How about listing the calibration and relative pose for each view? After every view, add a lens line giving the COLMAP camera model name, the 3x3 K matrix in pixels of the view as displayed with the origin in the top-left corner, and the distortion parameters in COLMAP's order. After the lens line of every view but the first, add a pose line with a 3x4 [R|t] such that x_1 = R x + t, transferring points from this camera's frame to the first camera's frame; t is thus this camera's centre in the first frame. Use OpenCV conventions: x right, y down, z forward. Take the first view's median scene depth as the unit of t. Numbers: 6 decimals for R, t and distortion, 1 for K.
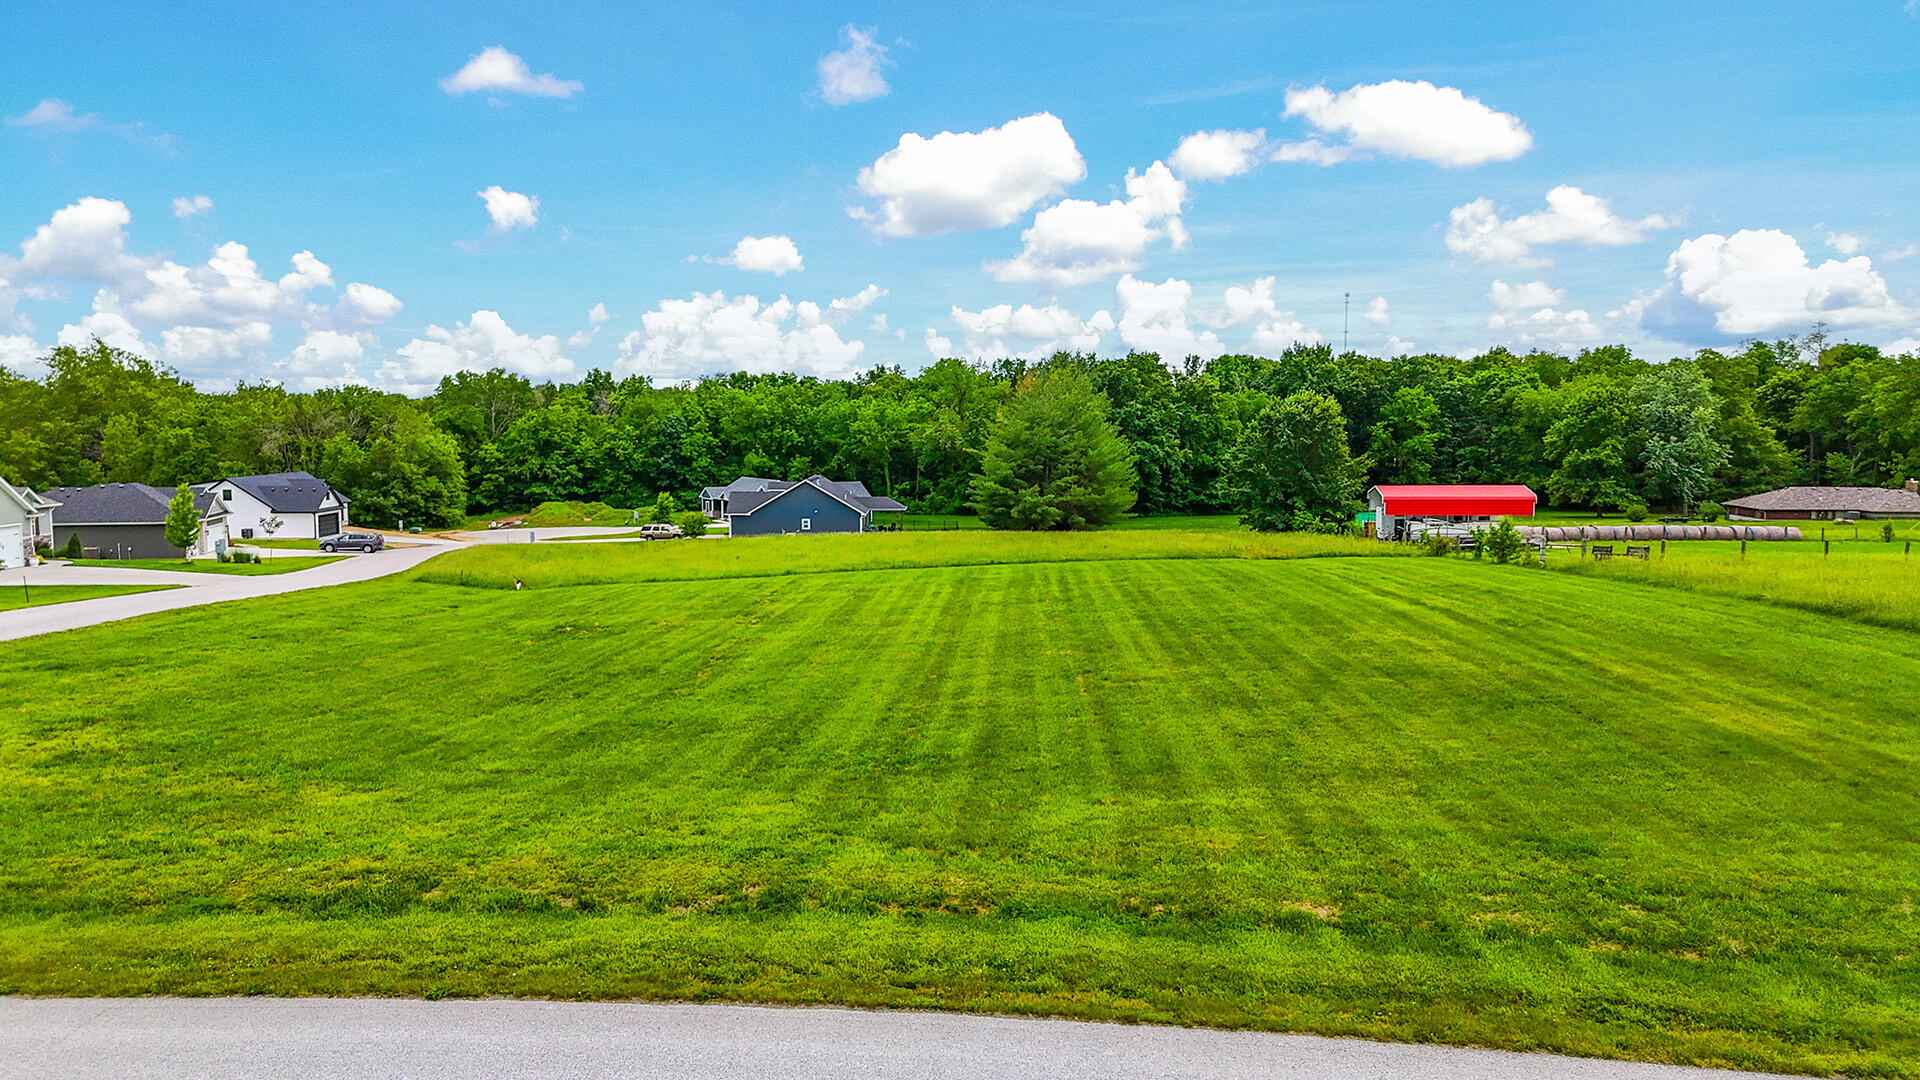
lens RADIAL K [[1414.8, 0, 962.4], [0, 1414.8, 539.3], [0, 0, 1]] dist [0.074422, -0.034005]
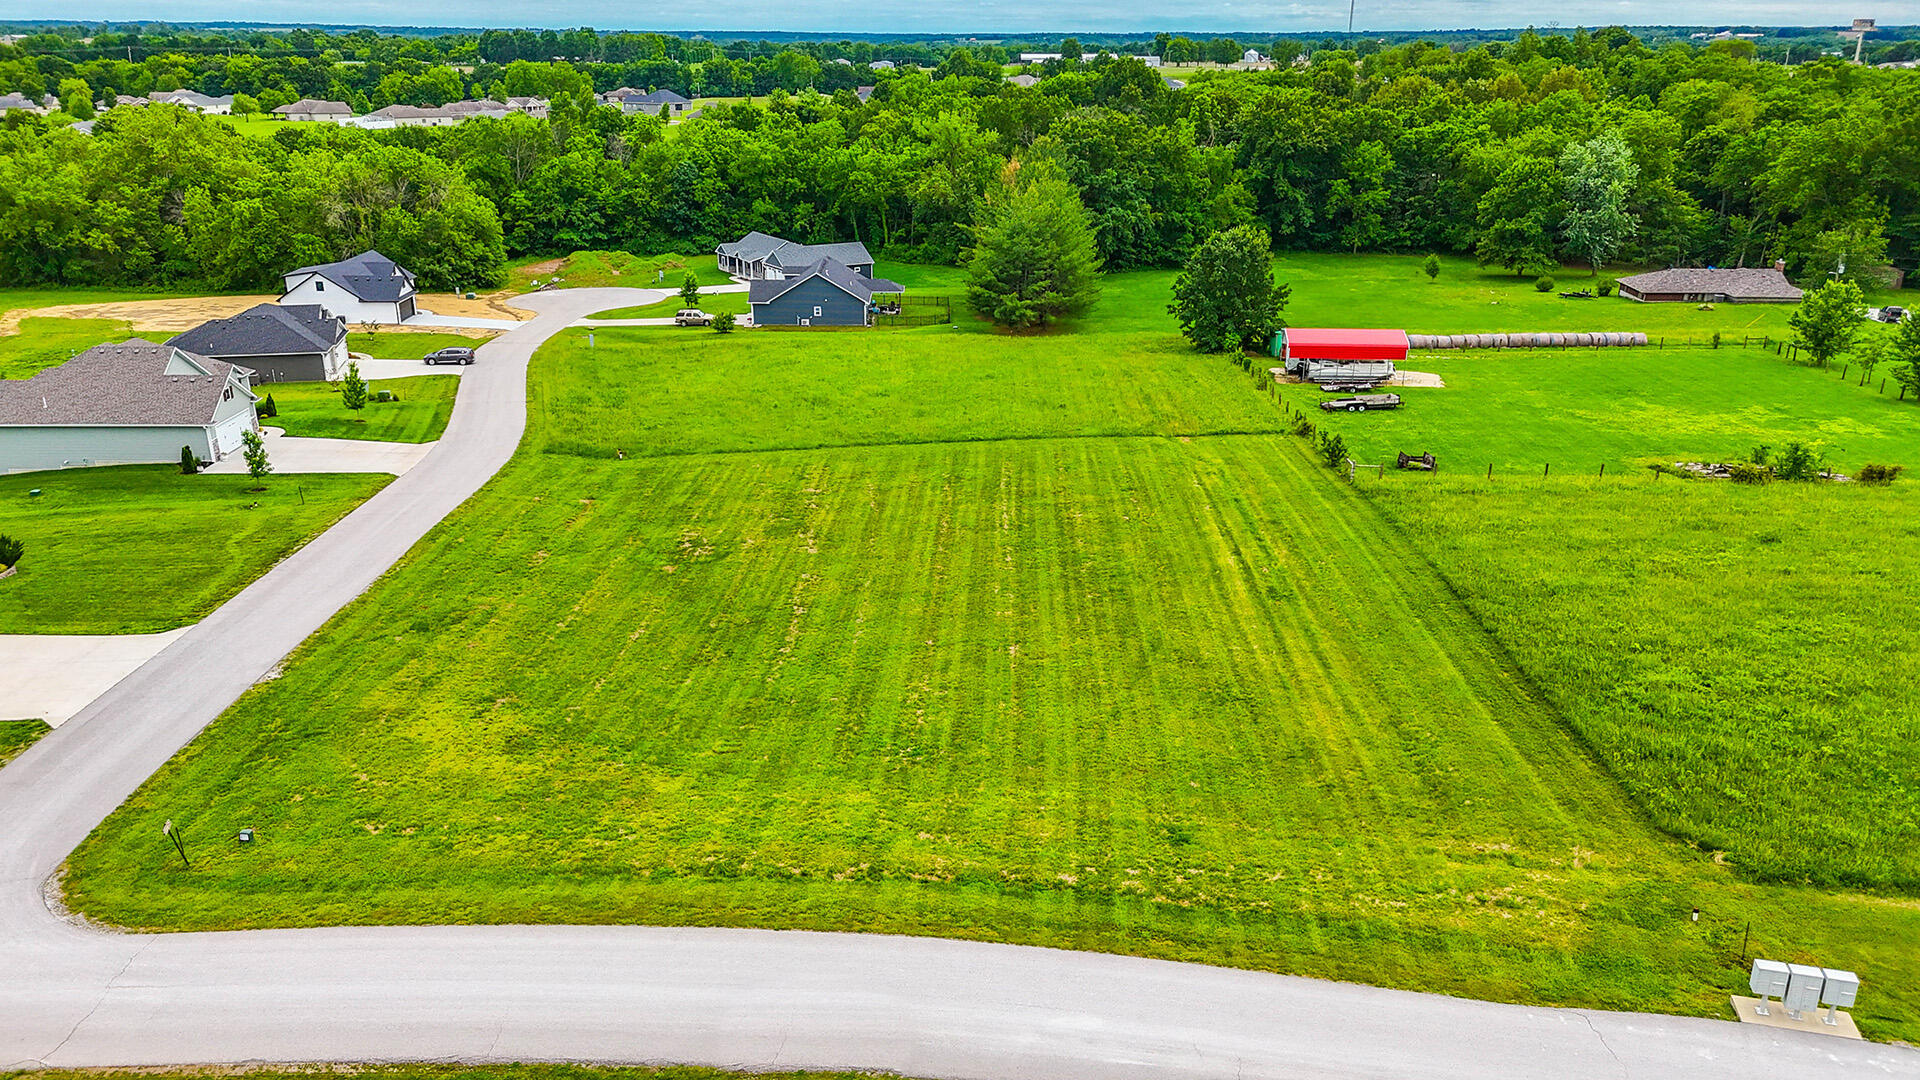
lens RADIAL K [[1414.8, 0, 957.4], [0, 1414.8, 537.3], [0, 0, 1]] dist [0.074422, -0.034005]
pose [[0.999999, -0.001186, -0.000003, 0.002819], [0.001150, 0.968413, 0.249350, -0.097710], [-0.000292, -0.249350, 0.968413, -0.137824]]
